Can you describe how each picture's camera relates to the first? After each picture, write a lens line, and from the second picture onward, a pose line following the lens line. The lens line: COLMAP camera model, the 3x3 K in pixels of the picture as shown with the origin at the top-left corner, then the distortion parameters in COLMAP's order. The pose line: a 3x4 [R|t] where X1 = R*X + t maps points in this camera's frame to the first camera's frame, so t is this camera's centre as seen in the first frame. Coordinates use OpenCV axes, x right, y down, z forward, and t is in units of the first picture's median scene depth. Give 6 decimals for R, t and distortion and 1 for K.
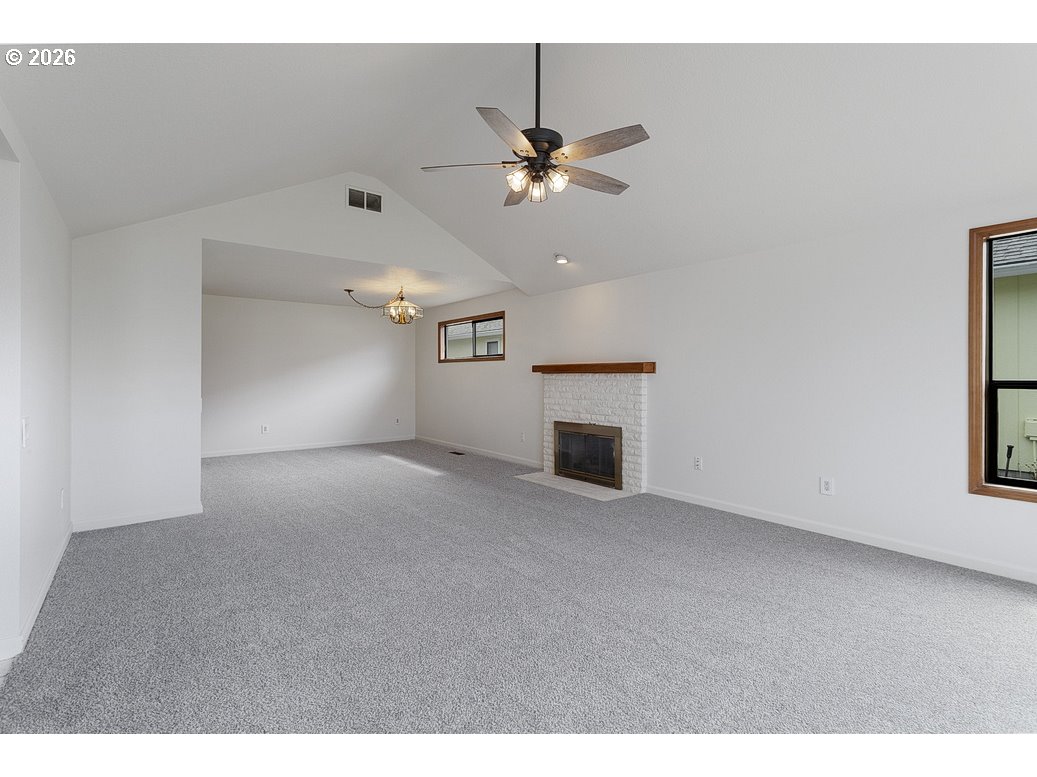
lens RADIAL K [[490.6, 0, 514.2], [0, 490.6, 373.2], [0, 0, 1]] dist [0.000624, 0.001020]
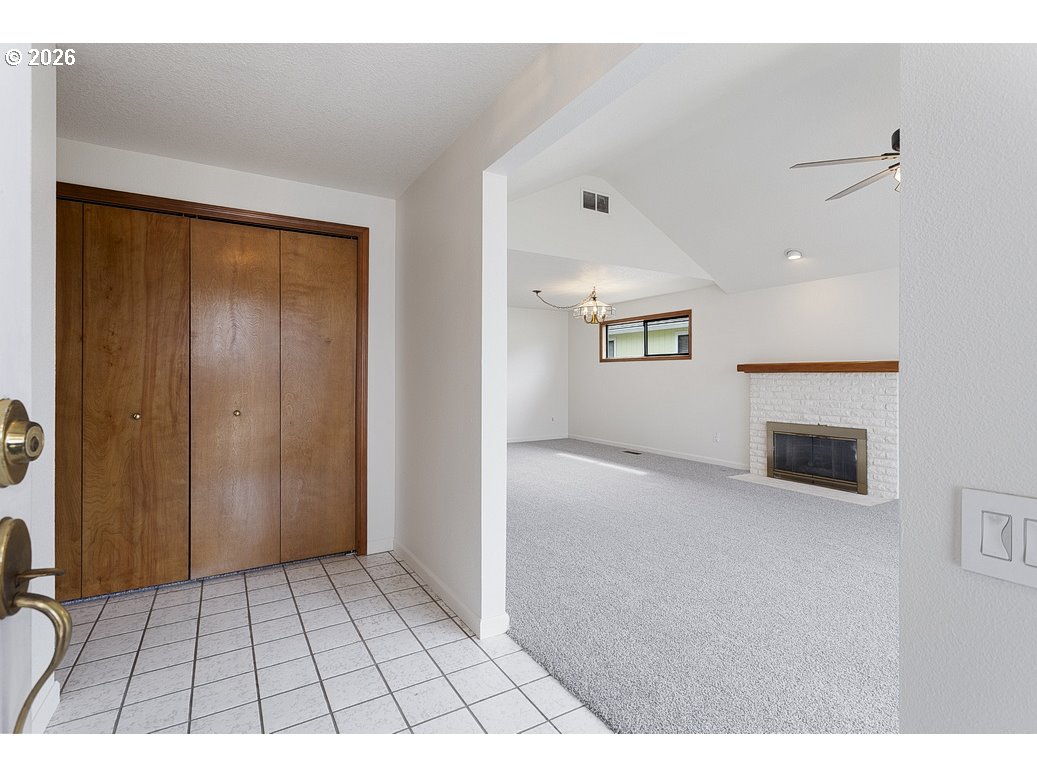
lens RADIAL K [[490.6, 0, 514.2], [0, 490.6, 373.2], [0, 0, 1]] dist [0.000624, 0.001020]
pose [[0.992808, 0.000188, -0.119714, -0.317782], [-0.000119, 1.000000, 0.000580, 0.001157], [0.119714, -0.000562, 0.992808, -0.026355]]
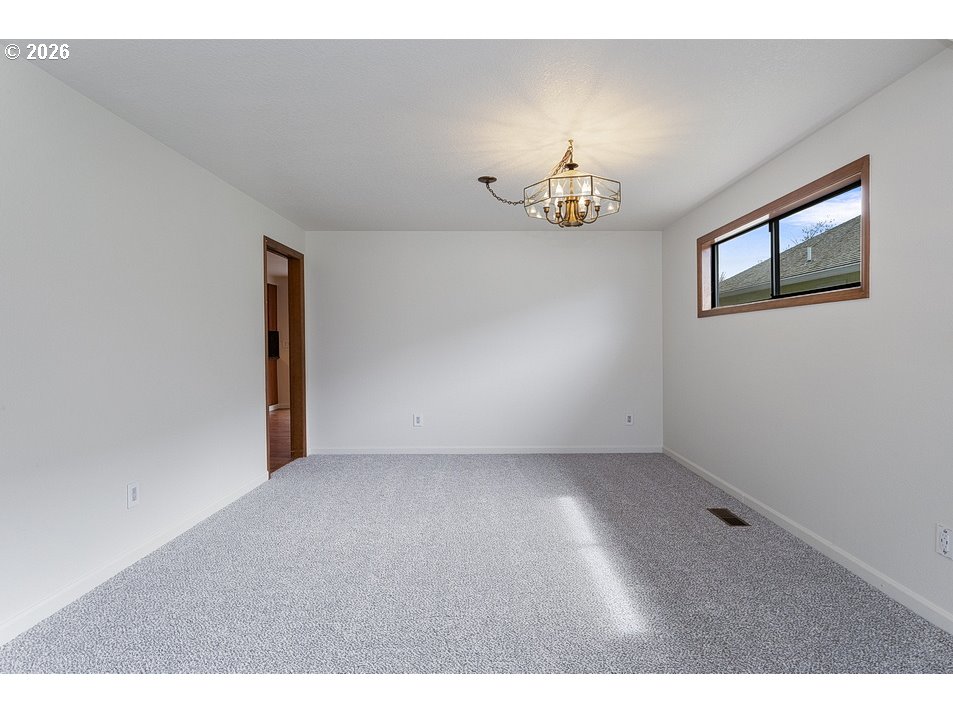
lens RADIAL K [[469.5, 0, 474.0], [0, 469.5, 350.0], [0, 0, 1]] dist [-0.002362, 0.000566]
pose [[0.763453, 0.003916, -0.645852, -0.022860], [0.001316, 0.999970, 0.007618, 0.013908], [0.645862, -0.006667, 0.763425, 0.719046]]
